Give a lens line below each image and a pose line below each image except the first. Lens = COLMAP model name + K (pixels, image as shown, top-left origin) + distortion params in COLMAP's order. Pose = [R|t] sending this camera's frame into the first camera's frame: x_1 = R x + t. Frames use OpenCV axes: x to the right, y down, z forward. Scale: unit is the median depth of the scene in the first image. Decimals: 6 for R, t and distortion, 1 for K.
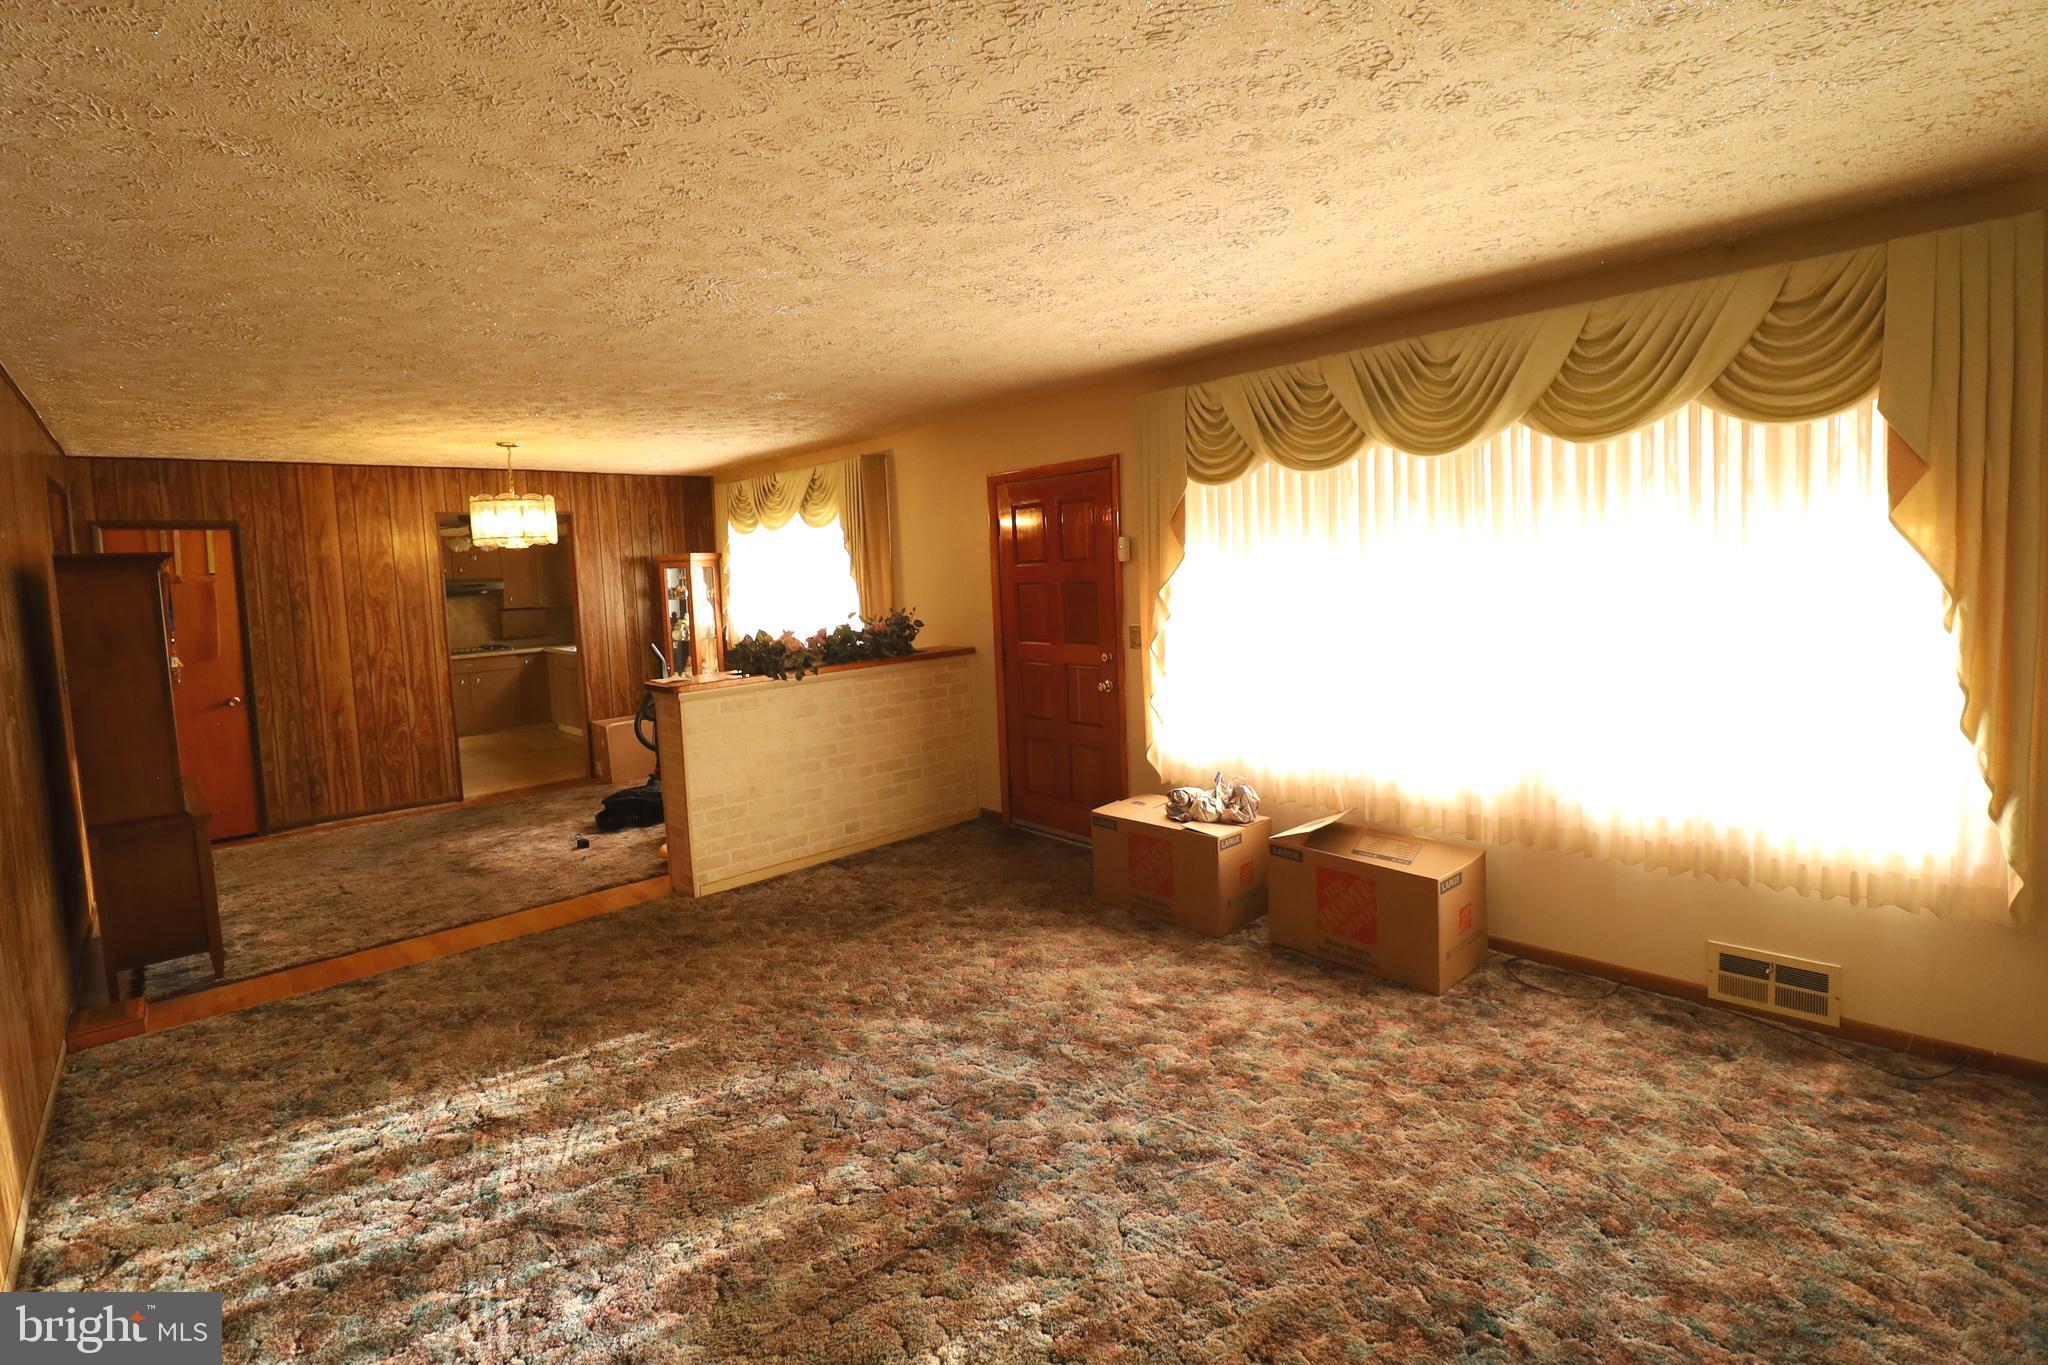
lens RADIAL K [[948.9, 0, 1033.7], [0, 948.9, 637.4], [0, 0, 1]] dist [-0.003563, -0.010116]
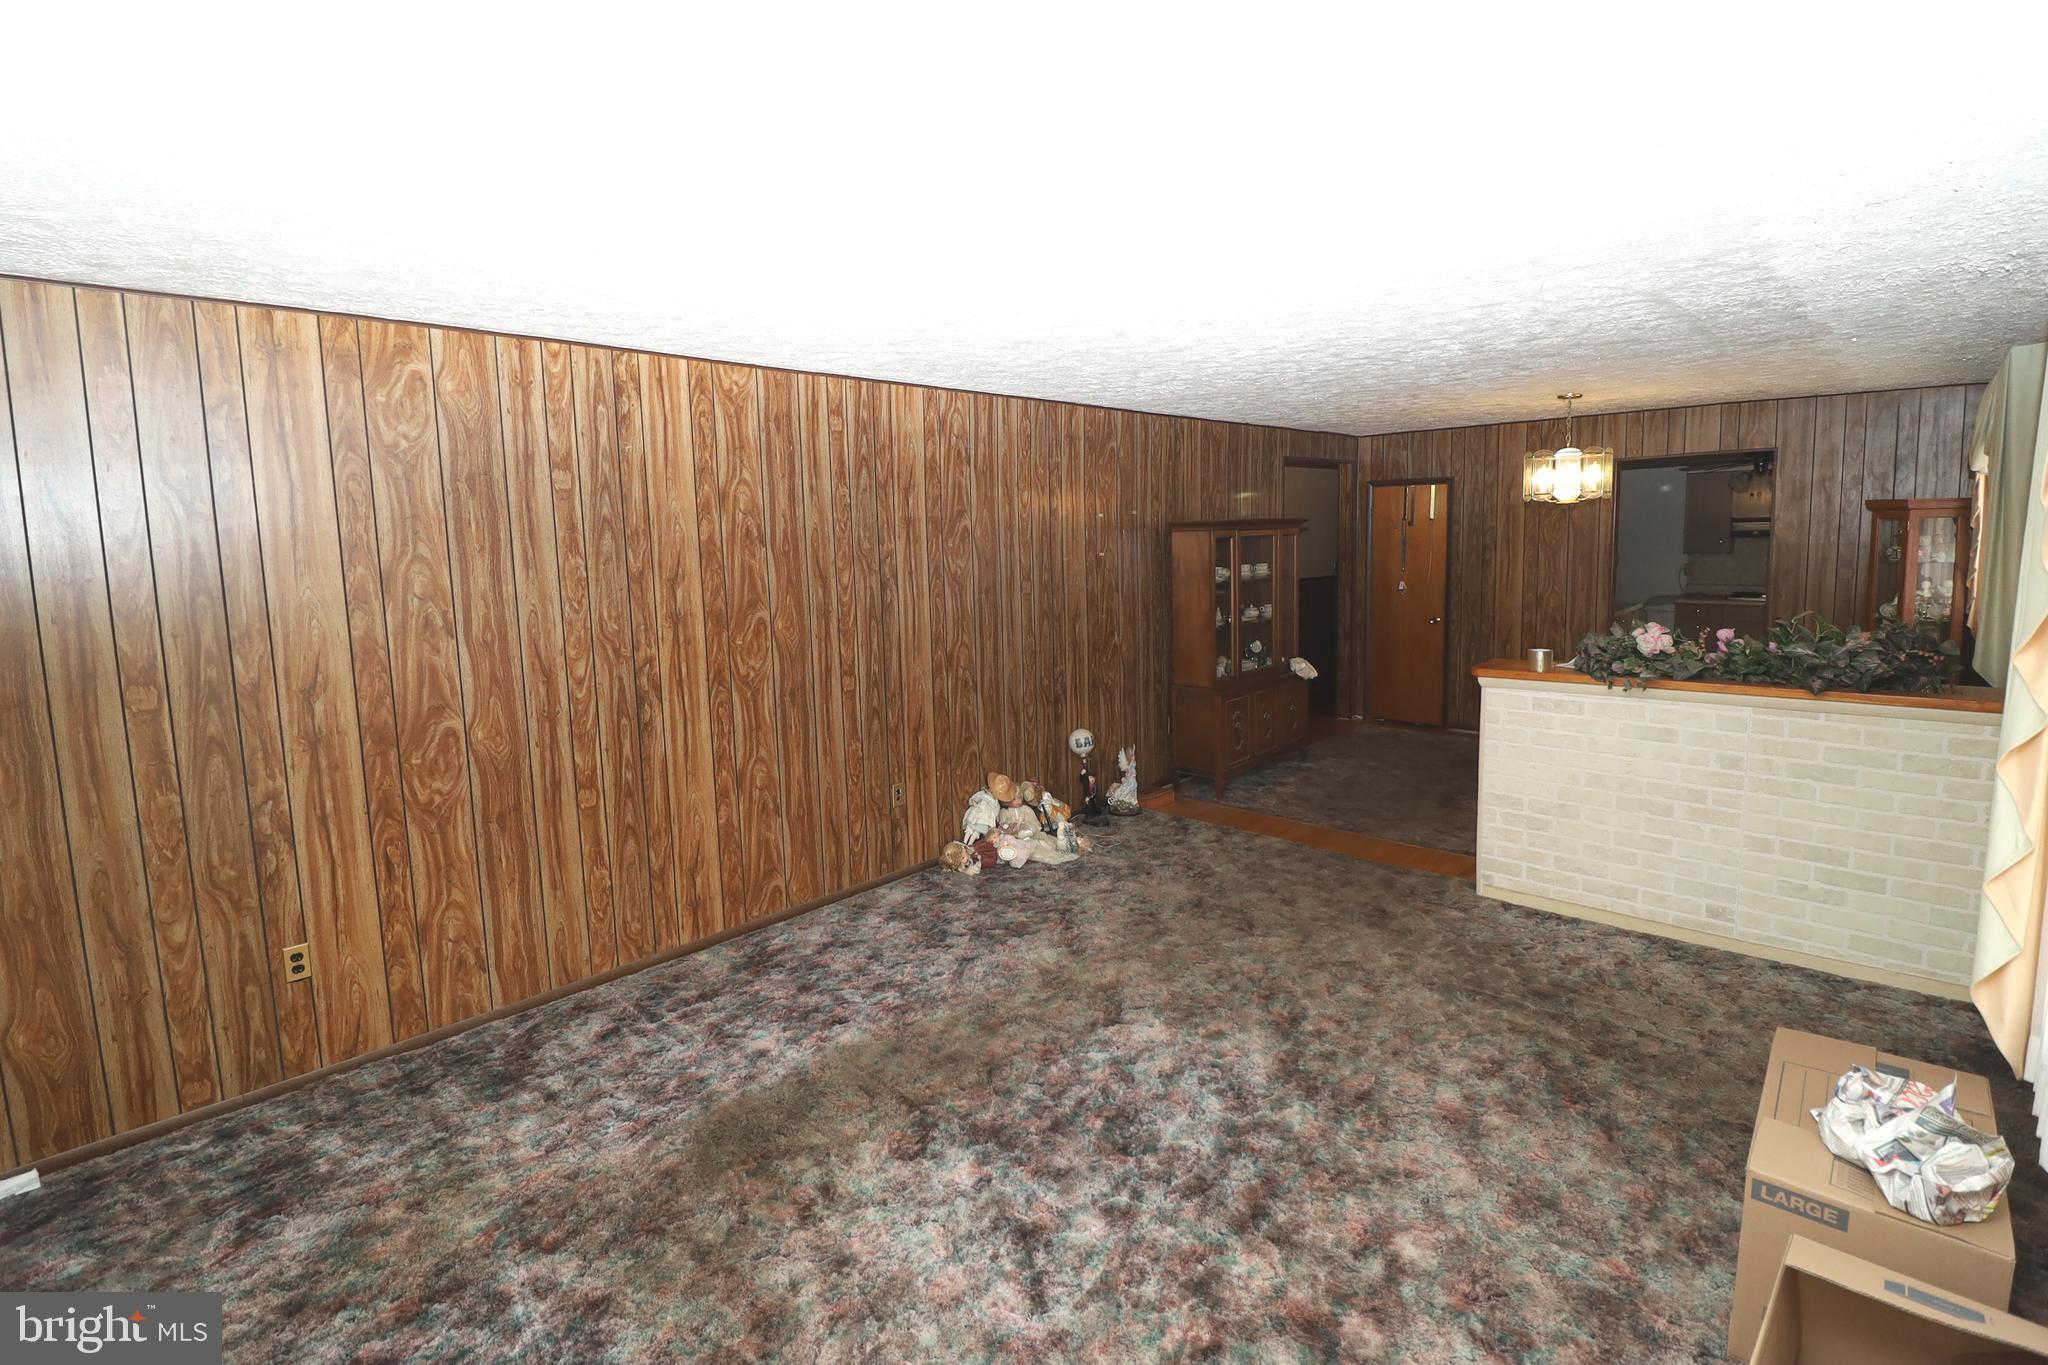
lens RADIAL K [[948.9, 0, 1033.7], [0, 948.9, 637.4], [0, 0, 1]] dist [-0.003563, -0.010116]
pose [[0.068651, 0.152481, -0.985919, 0.631625], [-0.055444, 0.987307, 0.148835, -0.115520], [0.996099, 0.044445, 0.076233, 0.610089]]
